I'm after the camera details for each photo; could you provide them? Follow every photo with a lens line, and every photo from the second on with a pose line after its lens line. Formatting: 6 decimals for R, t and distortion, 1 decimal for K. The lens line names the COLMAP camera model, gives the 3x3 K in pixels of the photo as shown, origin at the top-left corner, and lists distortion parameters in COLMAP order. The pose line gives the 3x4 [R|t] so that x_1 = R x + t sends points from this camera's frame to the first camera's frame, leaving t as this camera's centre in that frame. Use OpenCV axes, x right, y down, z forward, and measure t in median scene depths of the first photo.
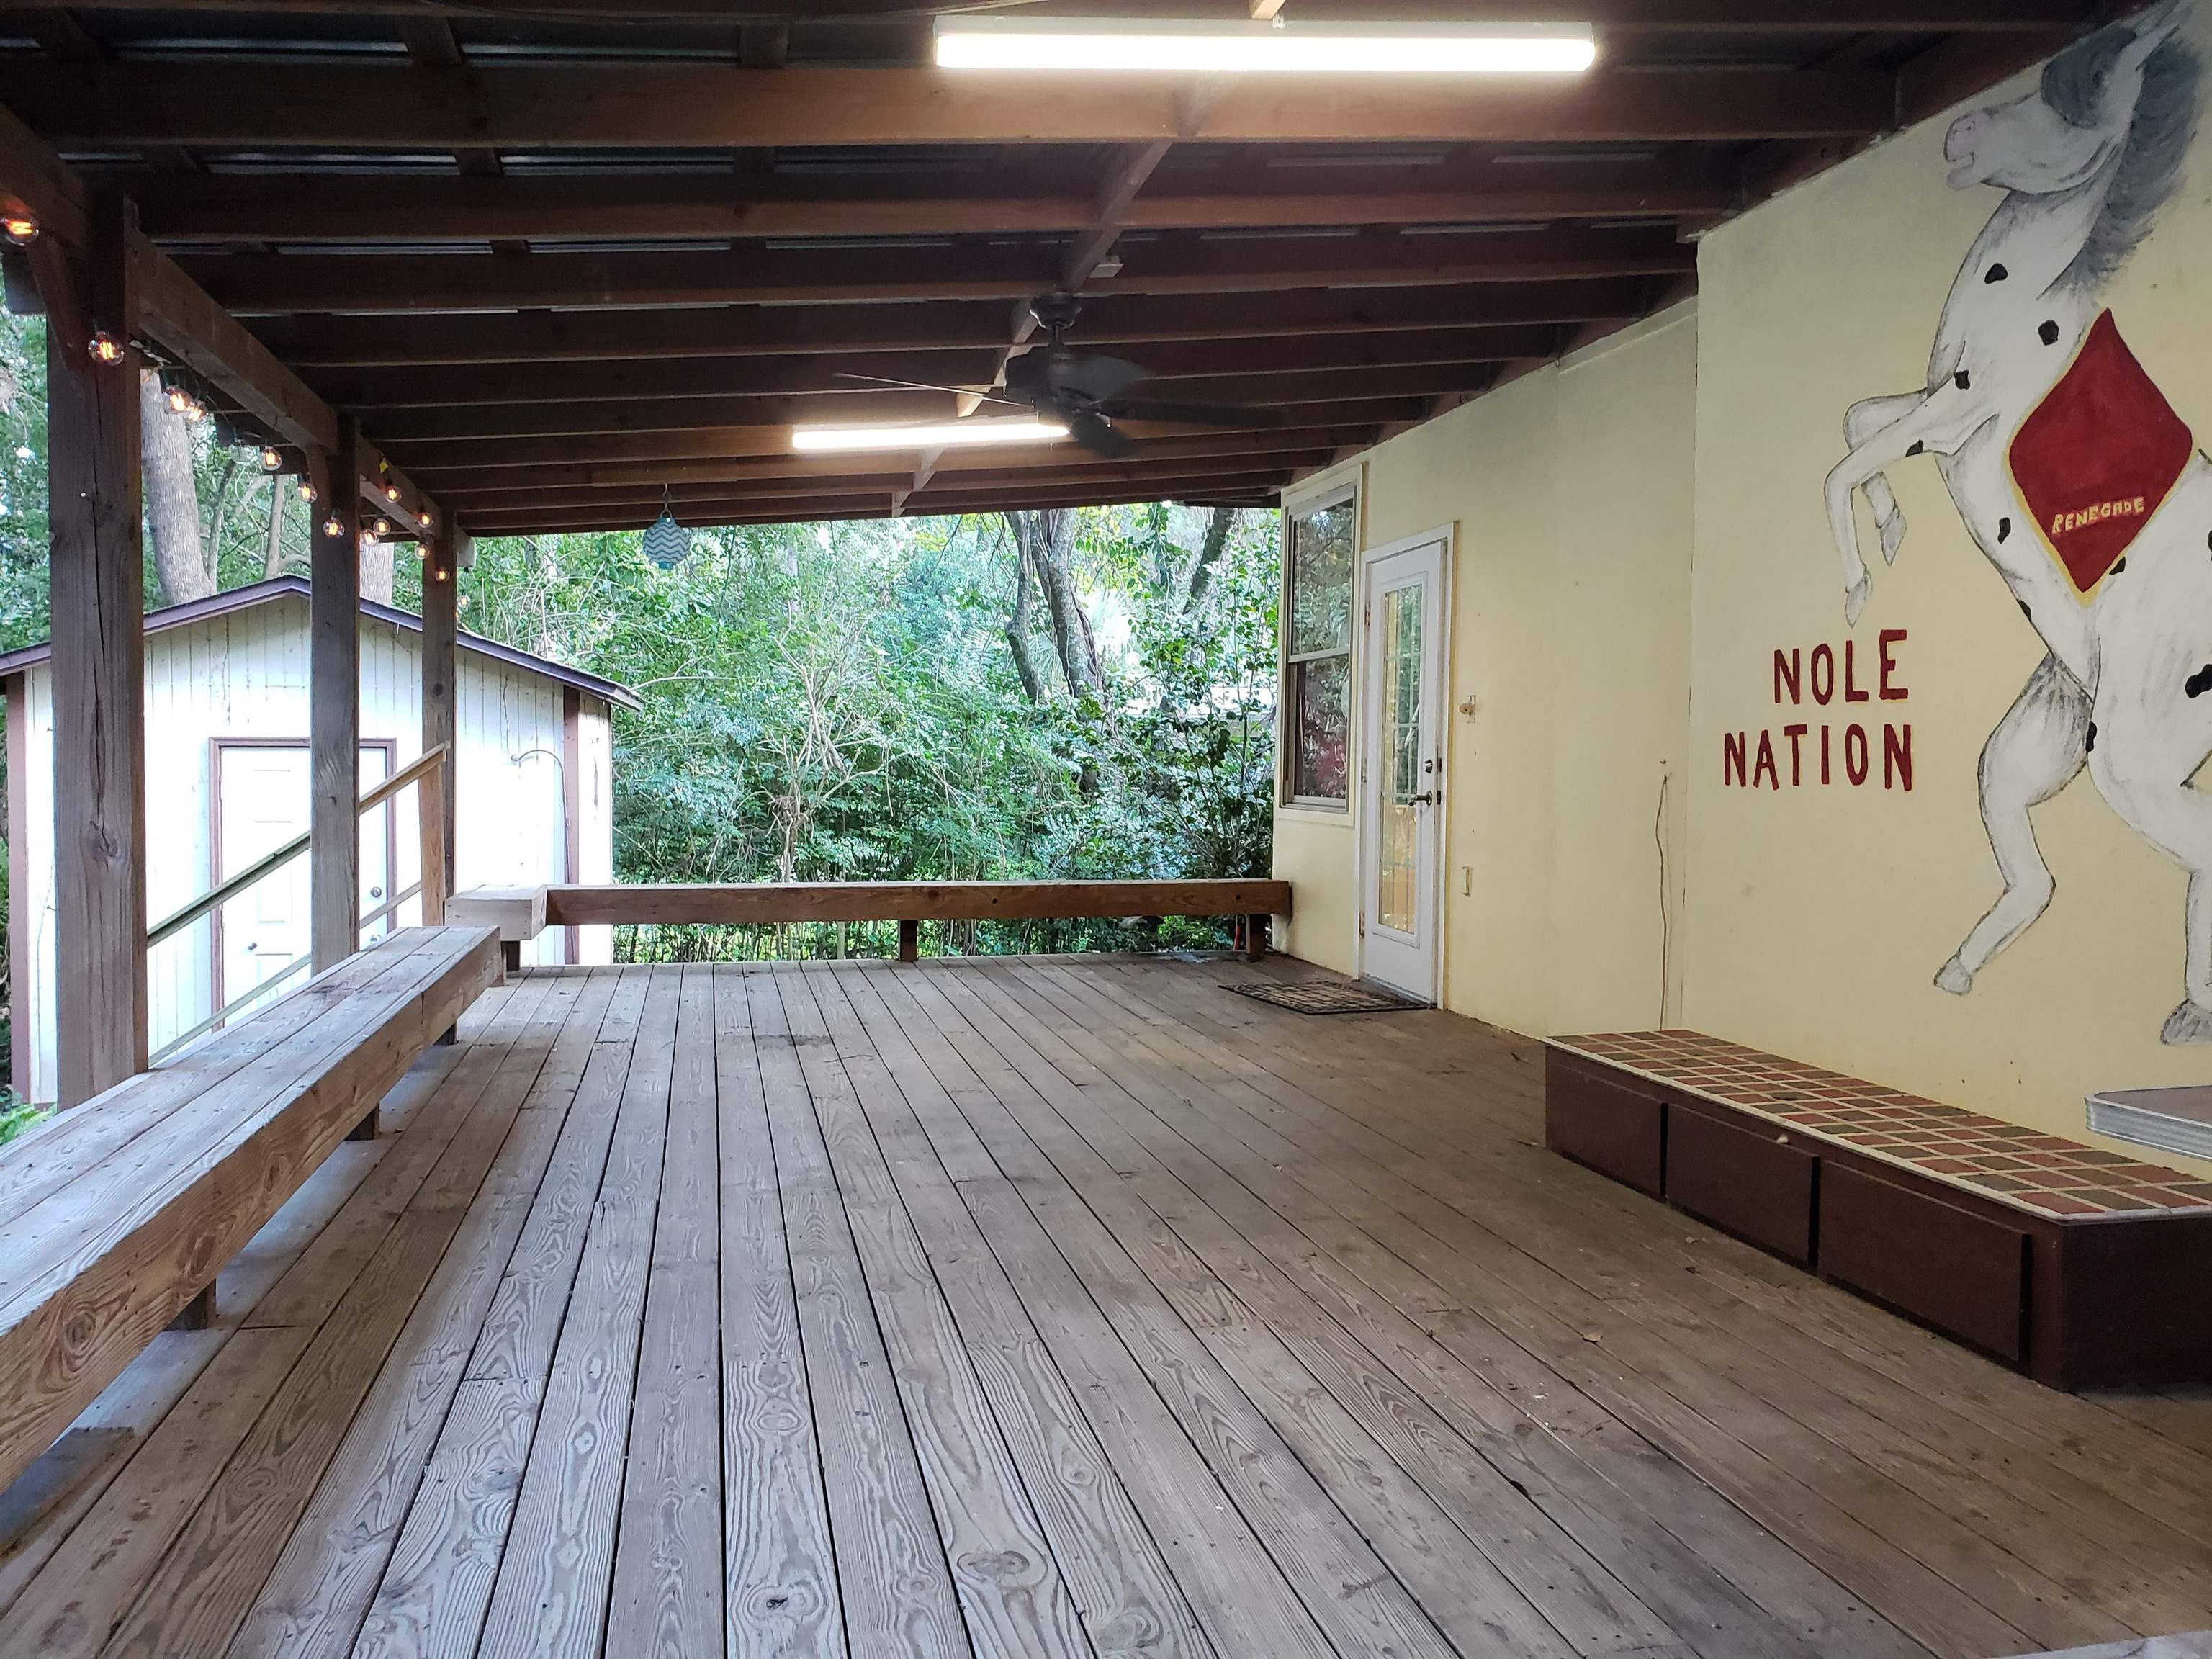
lens RADIAL K [[1724.8, 0, 1098.2], [0, 1724.8, 835.1], [0, 0, 1]] dist [-0.003723, 0.005608]
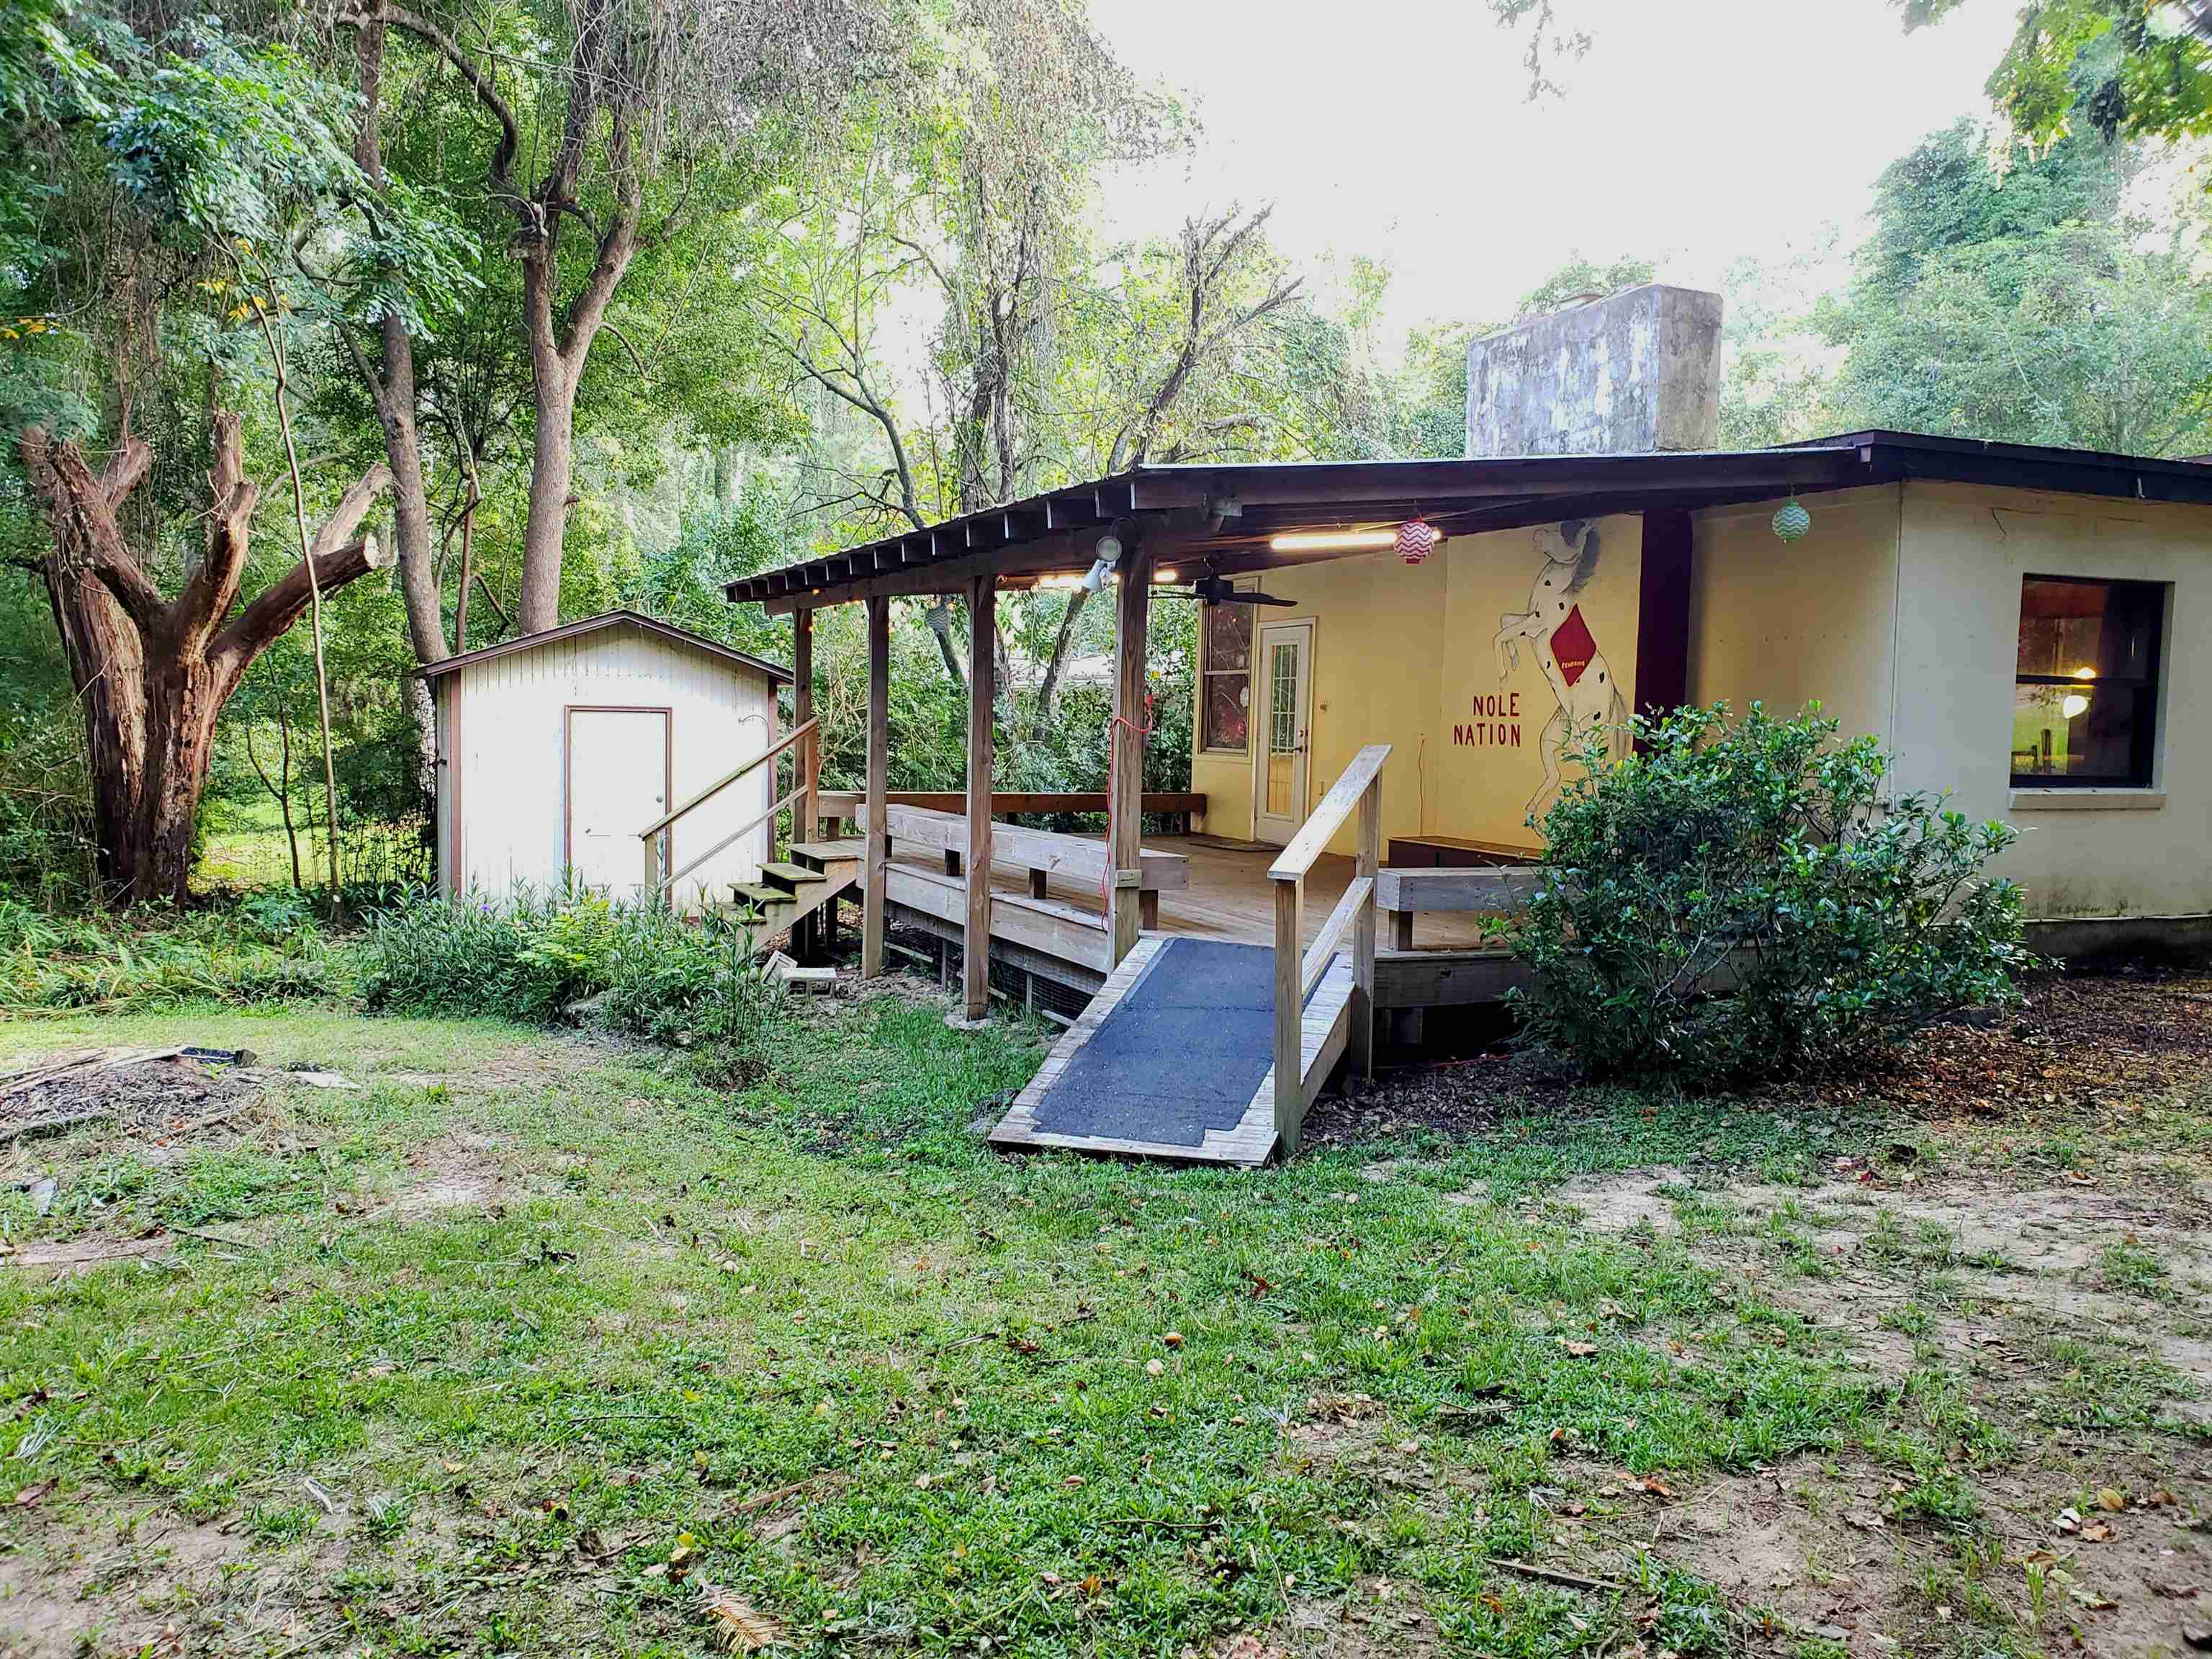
lens RADIAL K [[1736.2, 0, 1069.4], [0, 1736.2, 825.7], [0, 0, 1]] dist [0.005093, -0.008530]
pose [[0.981840, 0.004195, 0.189662, -0.937459], [-0.008051, 0.999776, 0.019563, 0.063115], [-0.189538, -0.020735, 0.981655, -1.960711]]
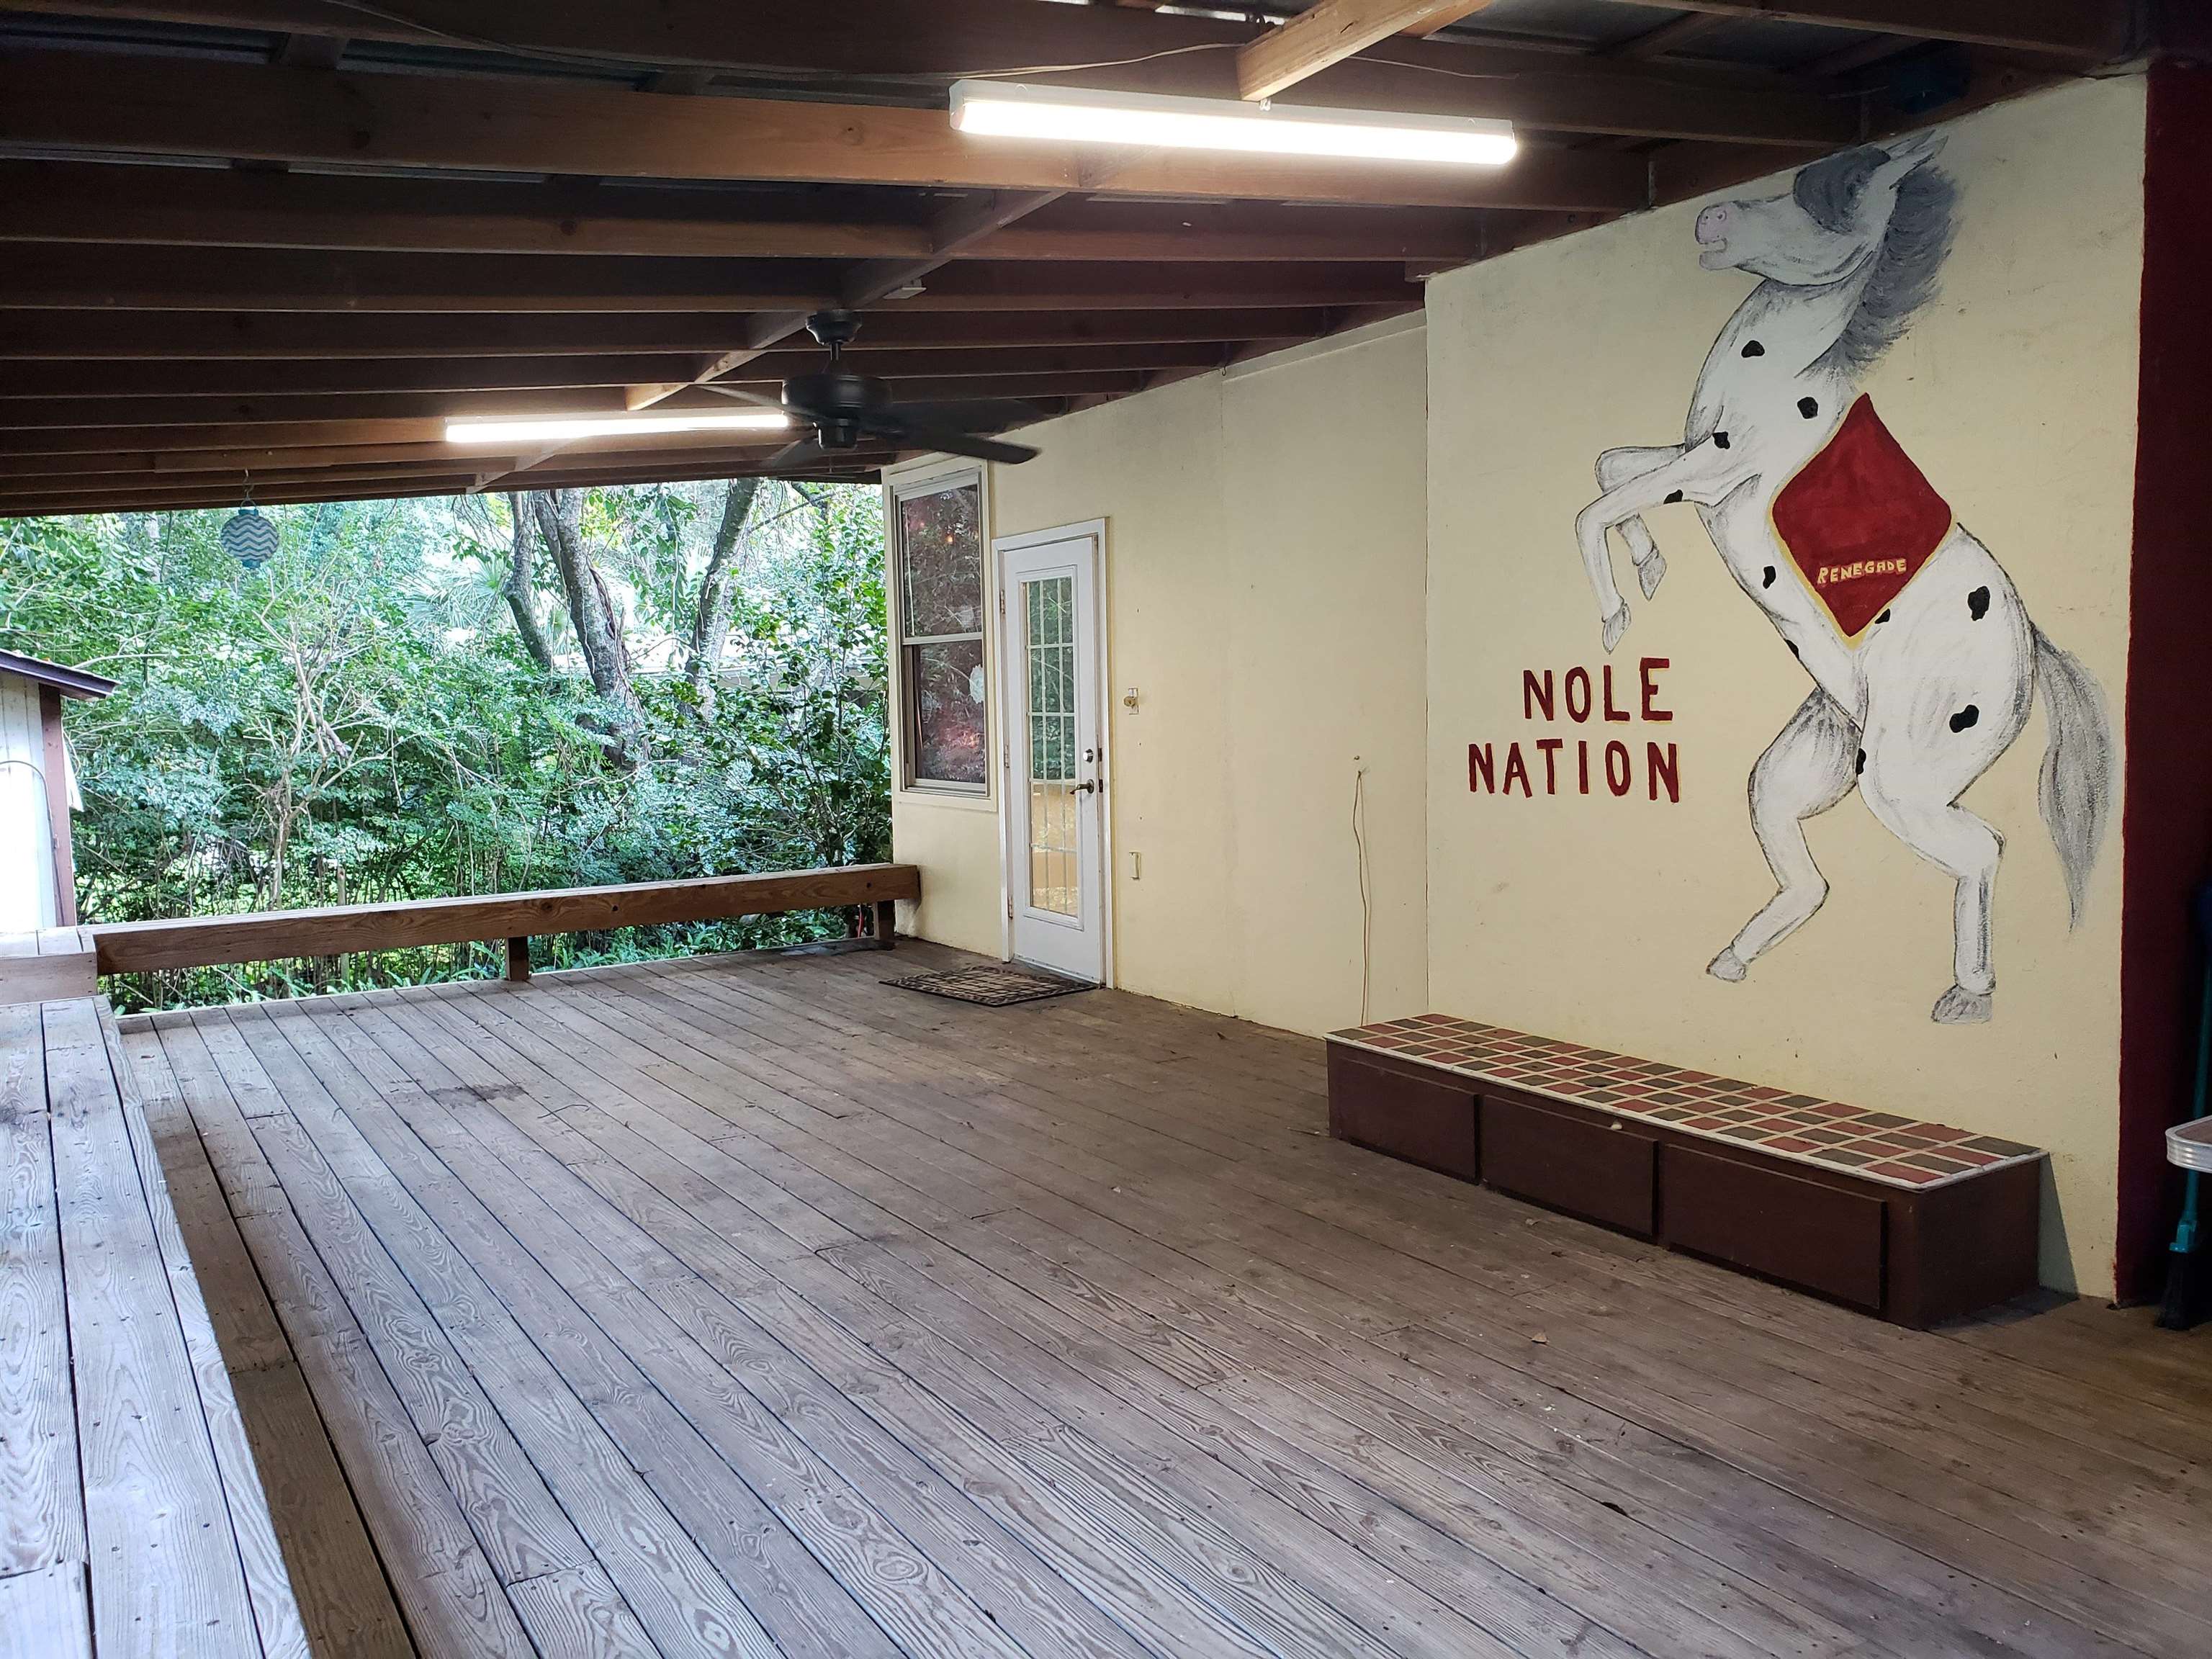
lens RADIAL K [[1736.2, 0, 1069.4], [0, 1736.2, 825.7], [0, 0, 1]] dist [0.005093, -0.008530]
pose [[0.949057, -0.058209, 0.309682, -0.277272], [0.047744, 0.998007, 0.041272, -0.081395], [-0.311467, -0.024384, 0.949944, 0.045404]]
